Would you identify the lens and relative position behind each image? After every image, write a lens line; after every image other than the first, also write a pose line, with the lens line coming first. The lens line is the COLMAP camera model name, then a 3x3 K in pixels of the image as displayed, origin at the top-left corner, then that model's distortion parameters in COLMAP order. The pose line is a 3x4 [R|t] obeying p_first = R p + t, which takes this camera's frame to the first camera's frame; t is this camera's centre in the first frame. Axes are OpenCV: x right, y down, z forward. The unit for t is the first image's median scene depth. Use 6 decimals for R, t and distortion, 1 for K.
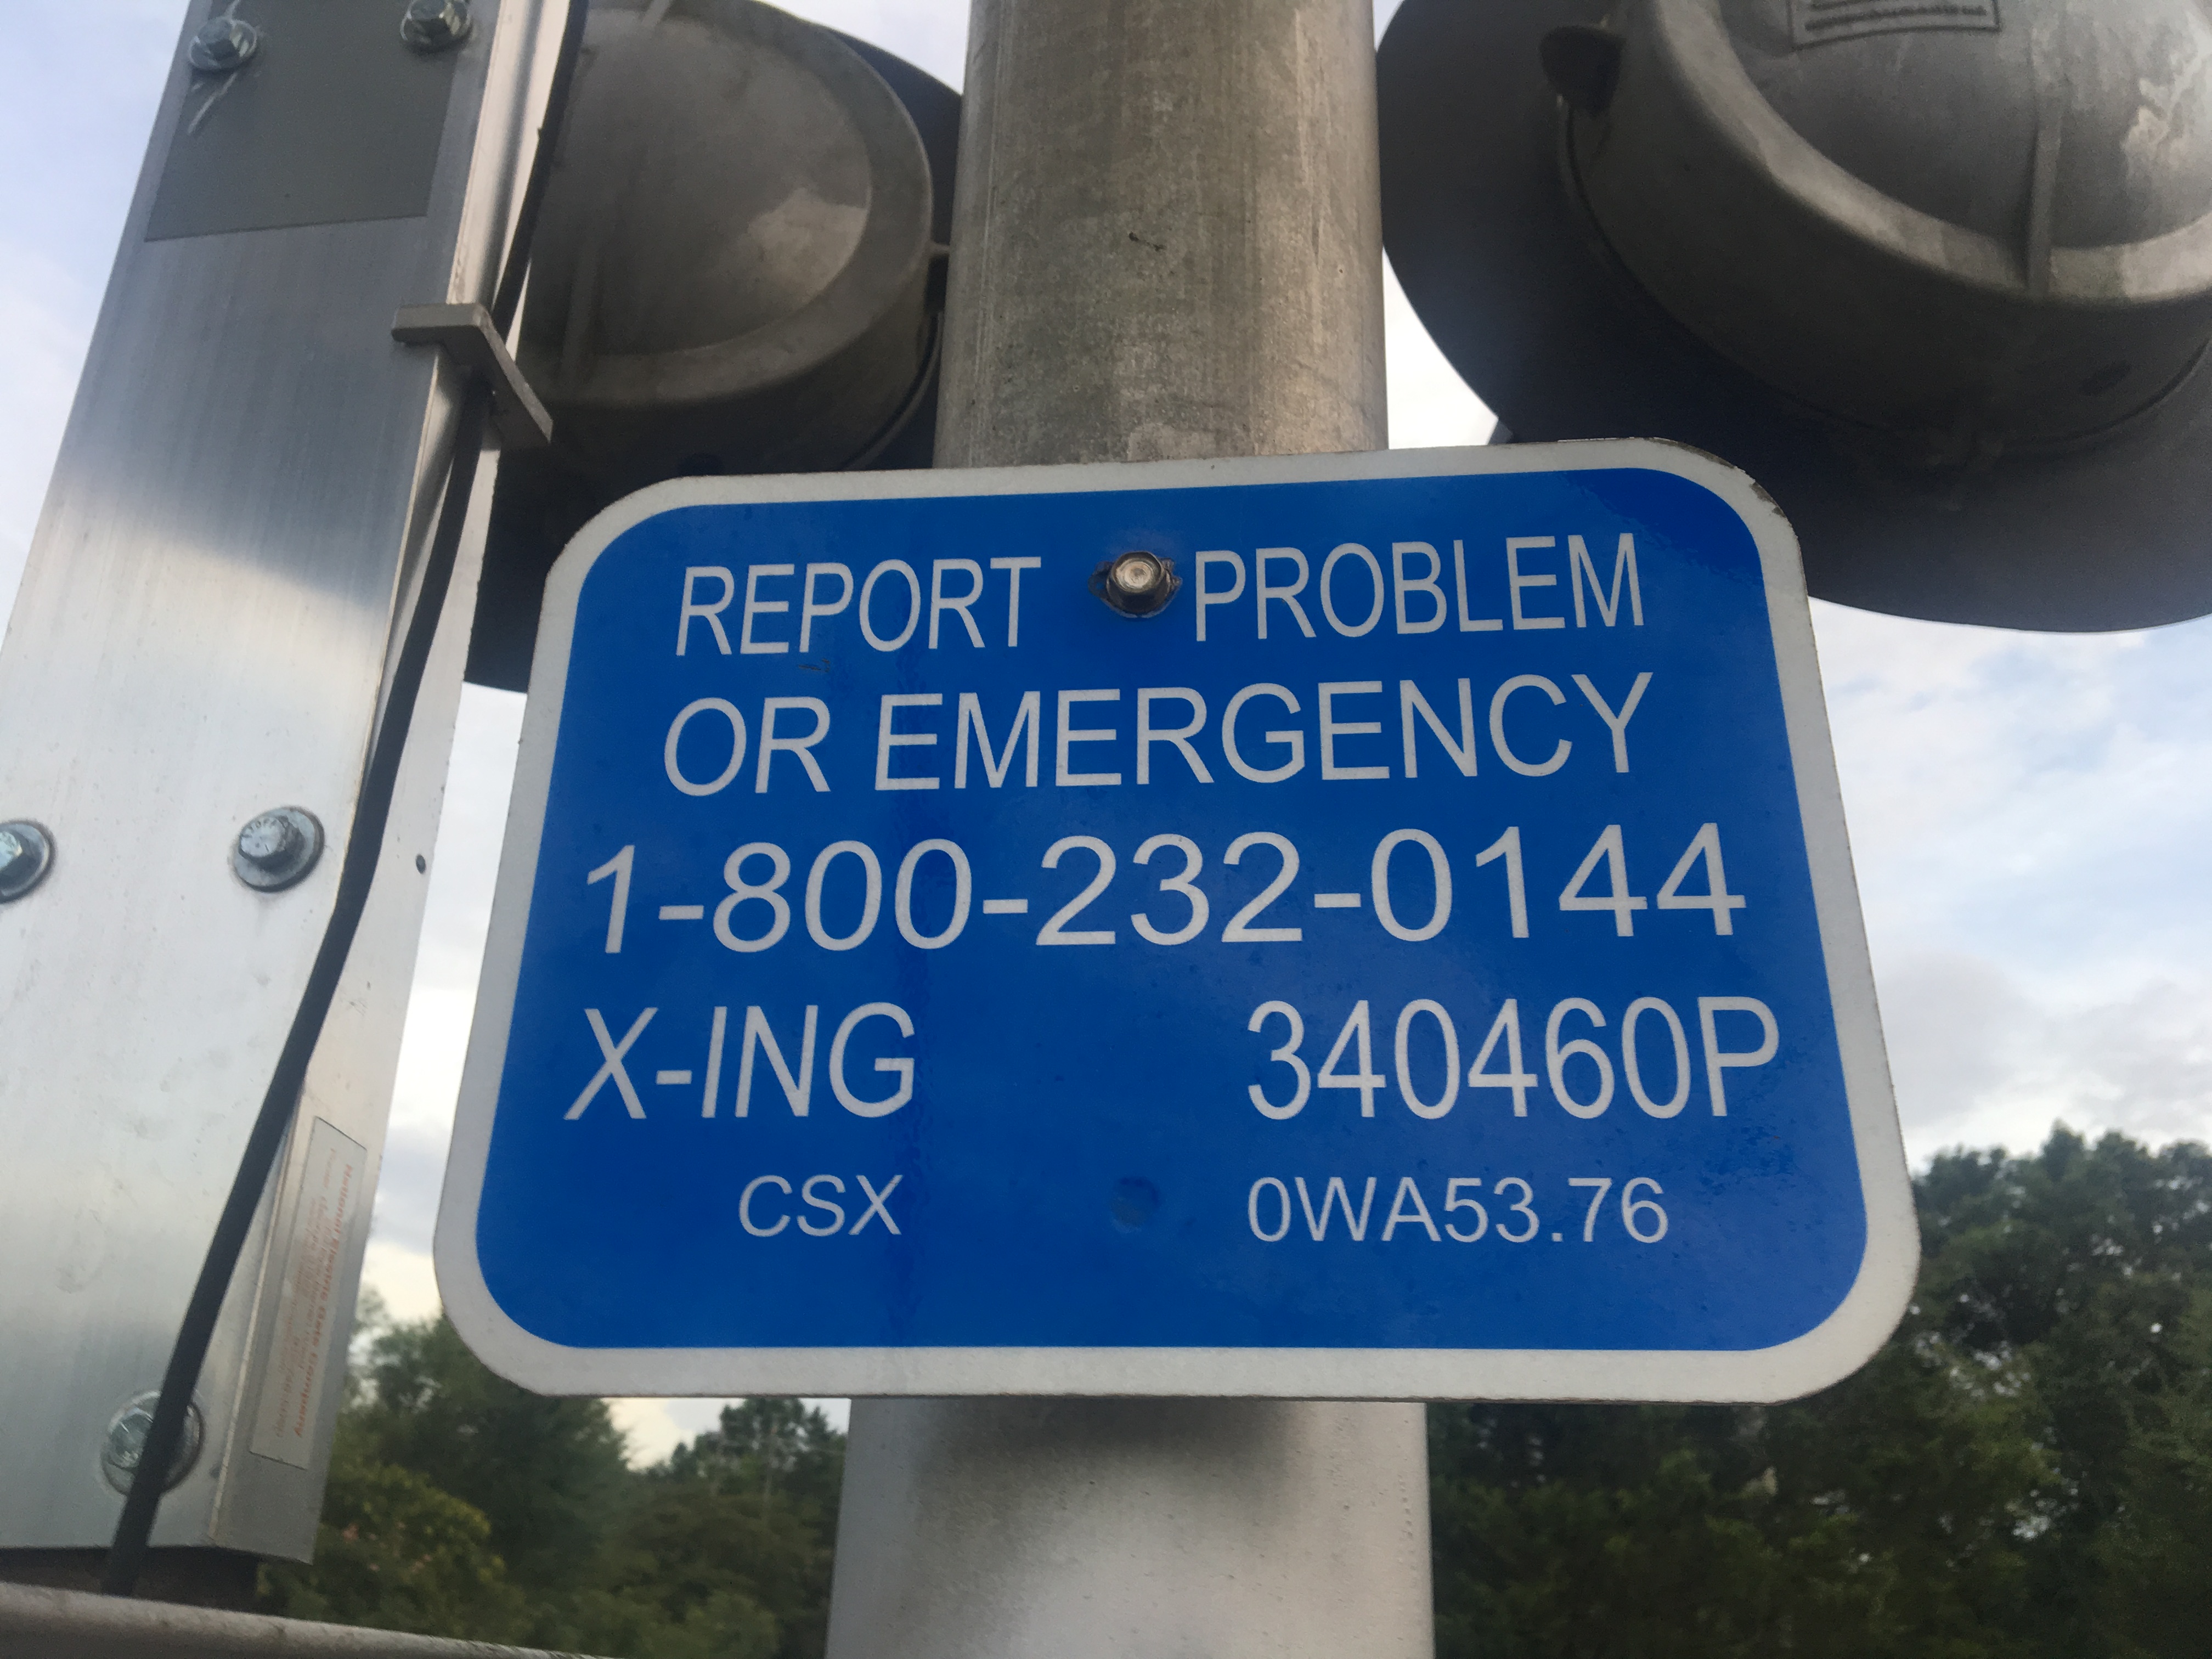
lens RADIAL K [[1863.3, 0, 1099.7], [0, 1863.3, 835.2], [0, 0, 1]] dist [0.080757, -0.129305]
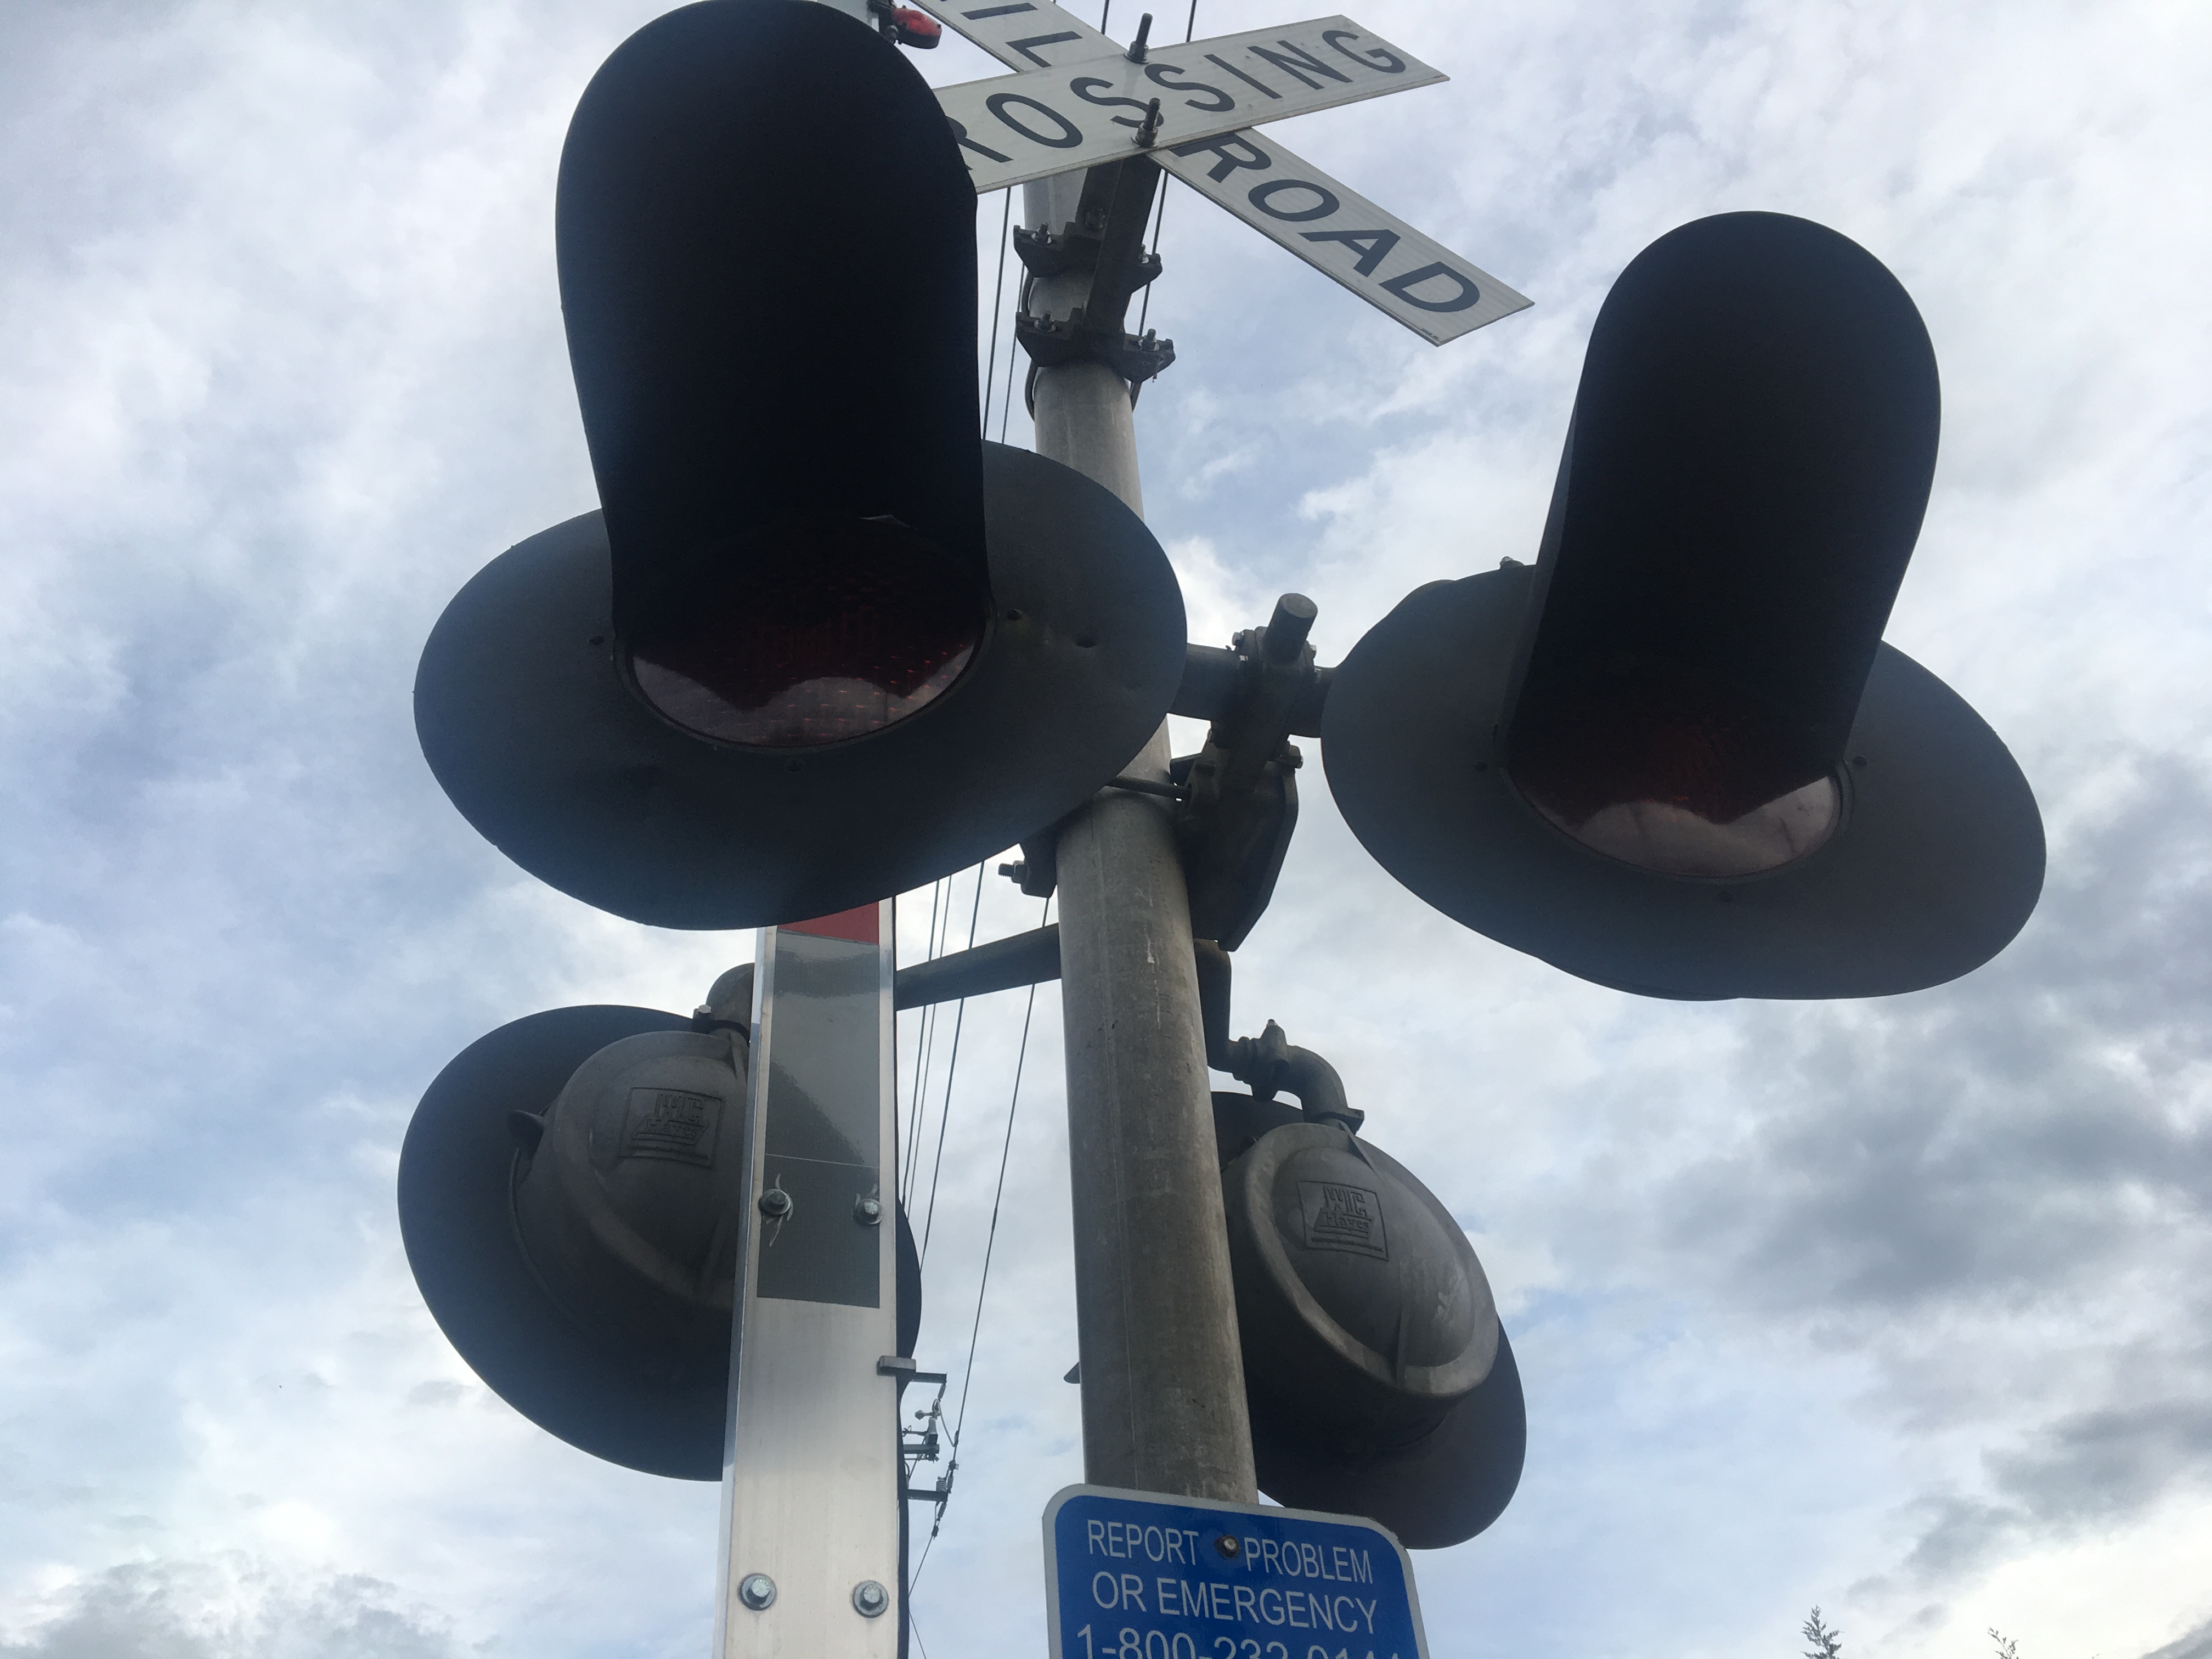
lens RADIAL K [[1863.3, 0, 1099.7], [0, 1863.3, 835.2], [0, 0, 1]] dist [0.080757, -0.129305]
pose [[0.896993, 0.254329, 0.361554, -1.648980], [-0.112693, 0.922452, -0.369299, -0.049171], [-0.427439, 0.290514, 0.856094, -1.979062]]
